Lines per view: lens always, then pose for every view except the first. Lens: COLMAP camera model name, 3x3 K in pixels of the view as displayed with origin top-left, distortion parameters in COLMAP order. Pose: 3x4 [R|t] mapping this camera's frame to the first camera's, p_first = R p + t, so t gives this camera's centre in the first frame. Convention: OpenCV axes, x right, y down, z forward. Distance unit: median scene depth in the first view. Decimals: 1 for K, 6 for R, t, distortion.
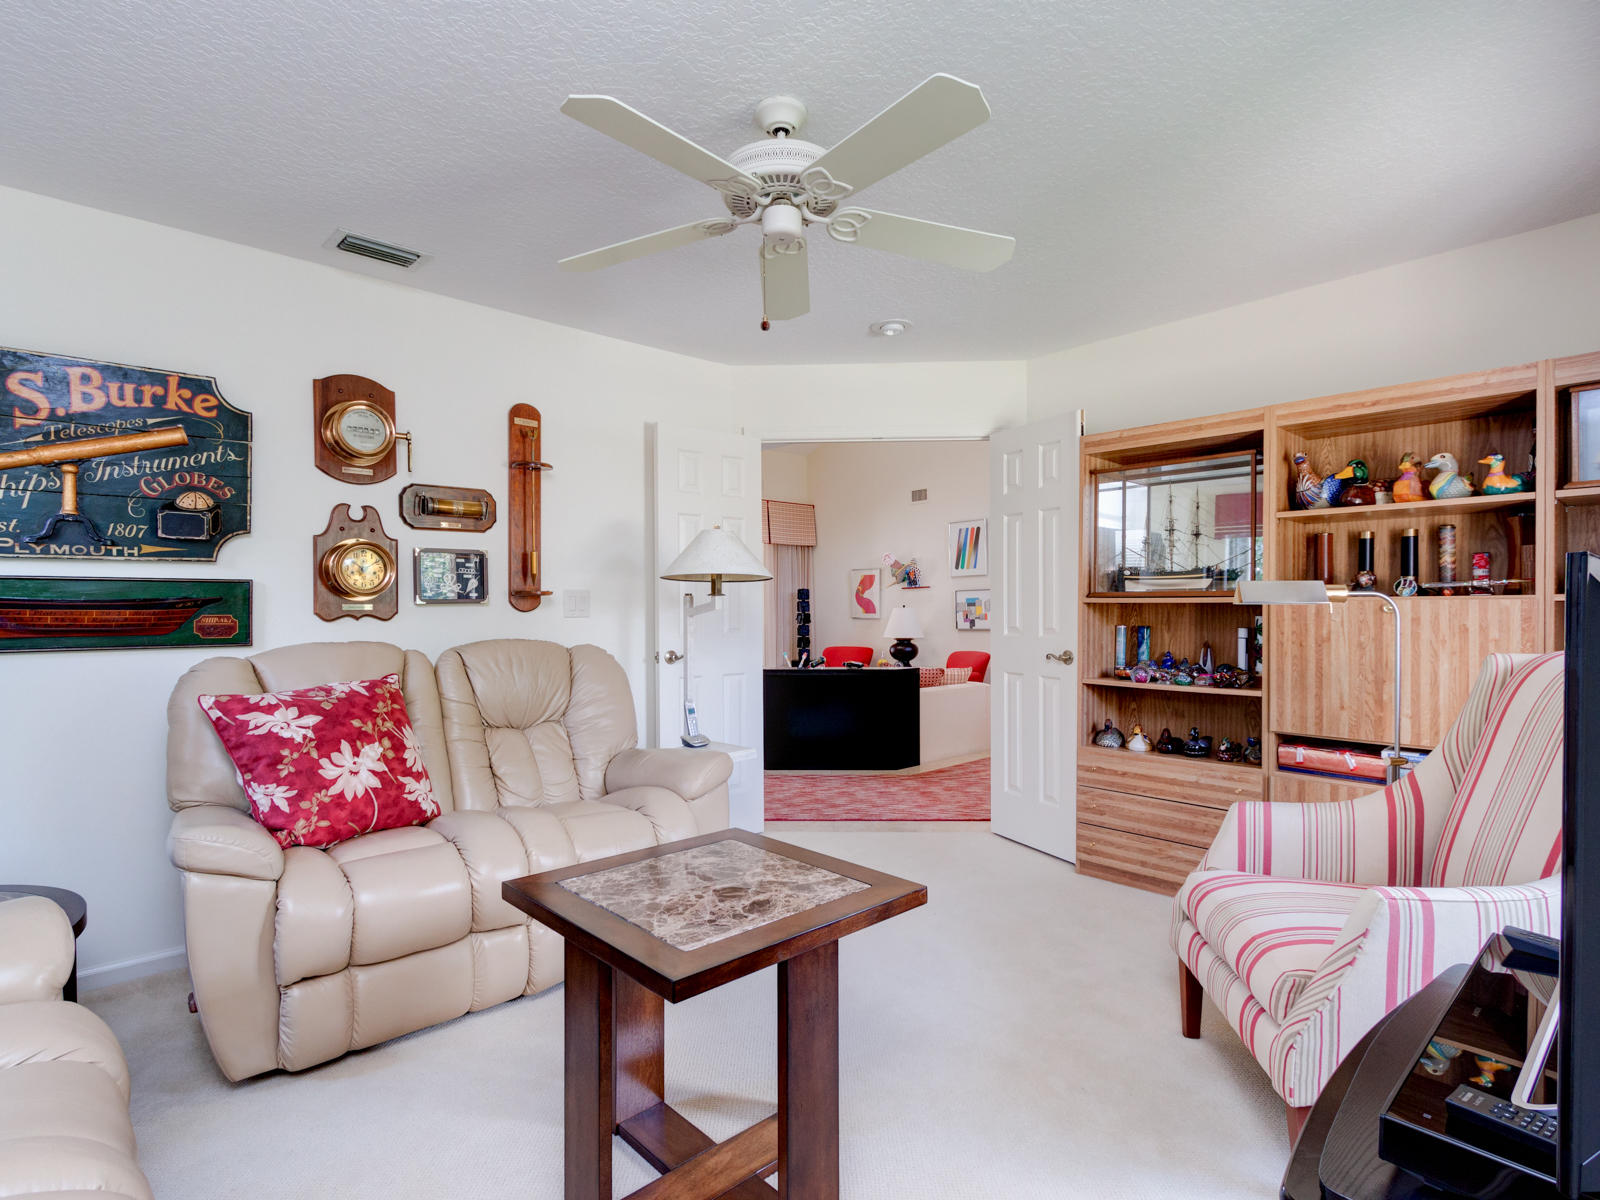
lens RADIAL K [[818.4, 0, 833.1], [0, 818.4, 610.6], [0, 0, 1]] dist [0.001547, 0.000165]
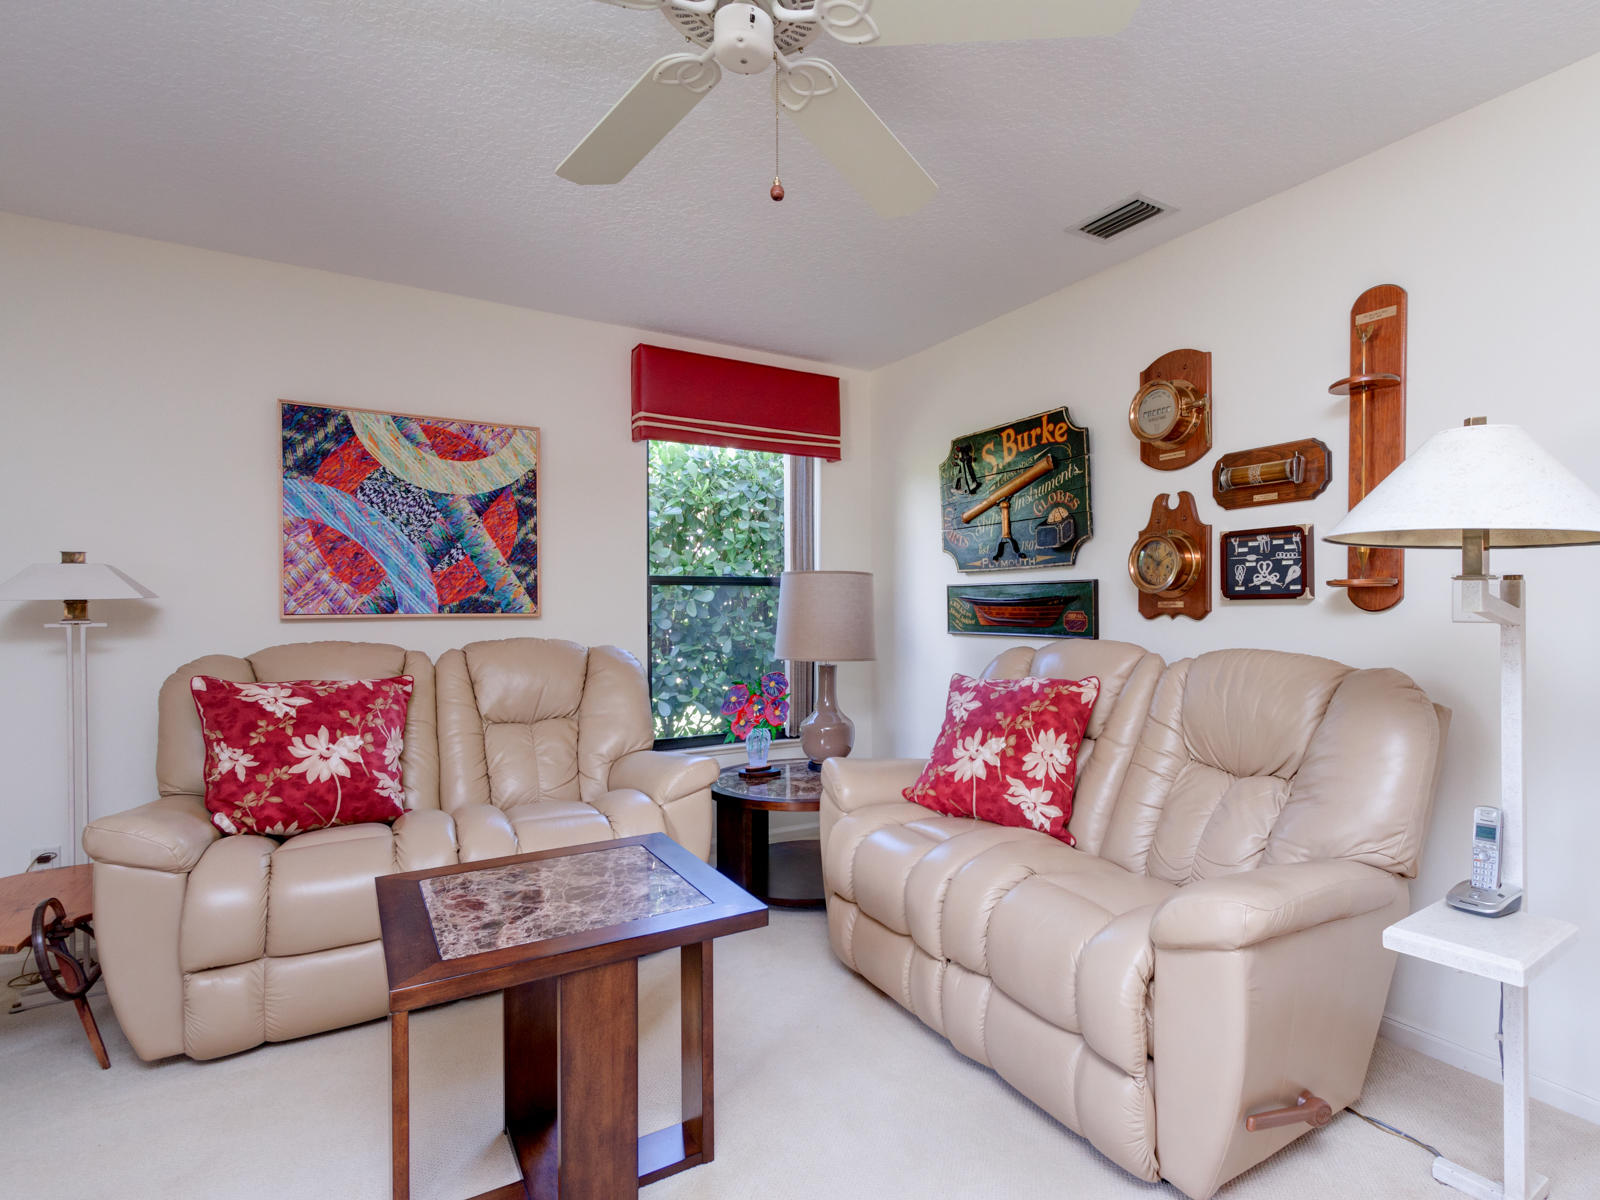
lens RADIAL K [[818.4, 0, 833.1], [0, 818.4, 610.6], [0, 0, 1]] dist [0.001547, 0.000165]
pose [[-0.225943, 0.009512, -0.974094, 0.428750], [-0.000262, 0.999952, 0.009825, -0.006718], [0.974140, 0.002475, -0.225930, 0.902636]]
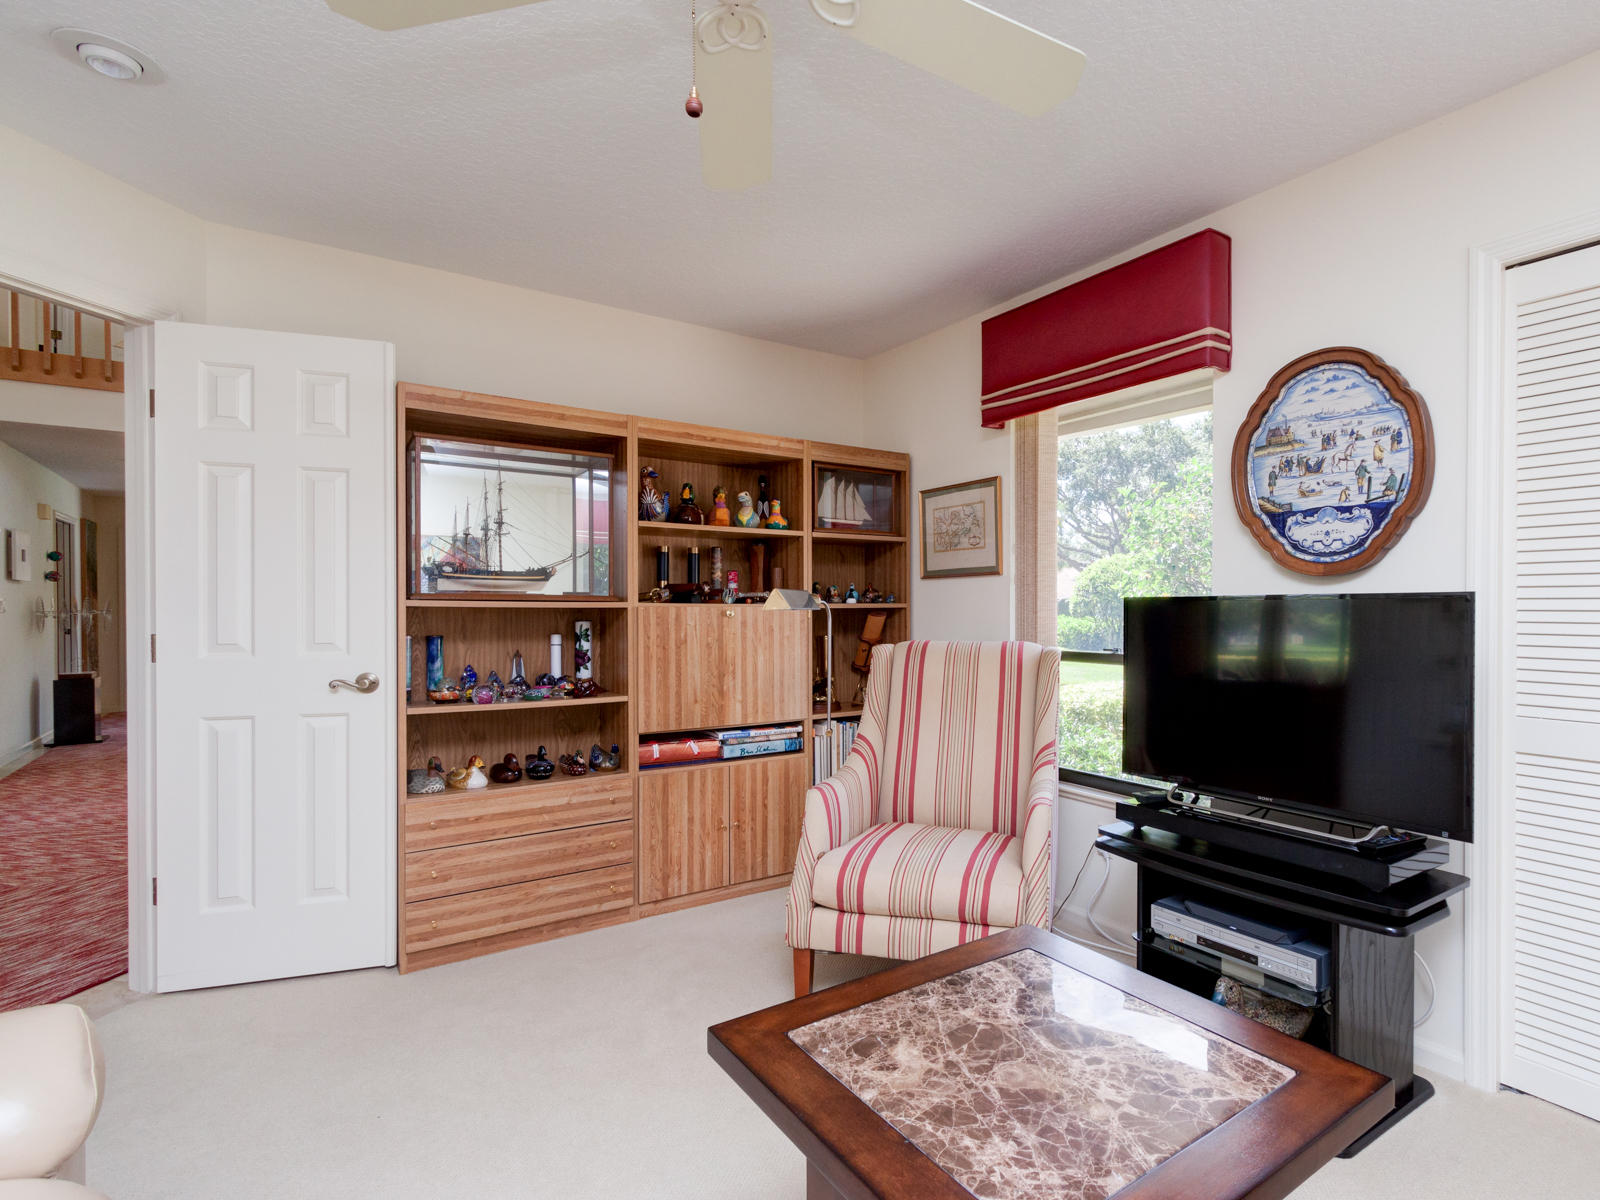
lens RADIAL K [[812.9, 0, 868.6], [0, 812.9, 613.2], [0, 0, 1]] dist [0.003006, 0.000498]
pose [[0.150171, -0.001985, 0.988658, -0.462206], [0.004828, 0.999988, 0.001274, -0.003612], [-0.988648, 0.004581, 0.150178, 0.603162]]
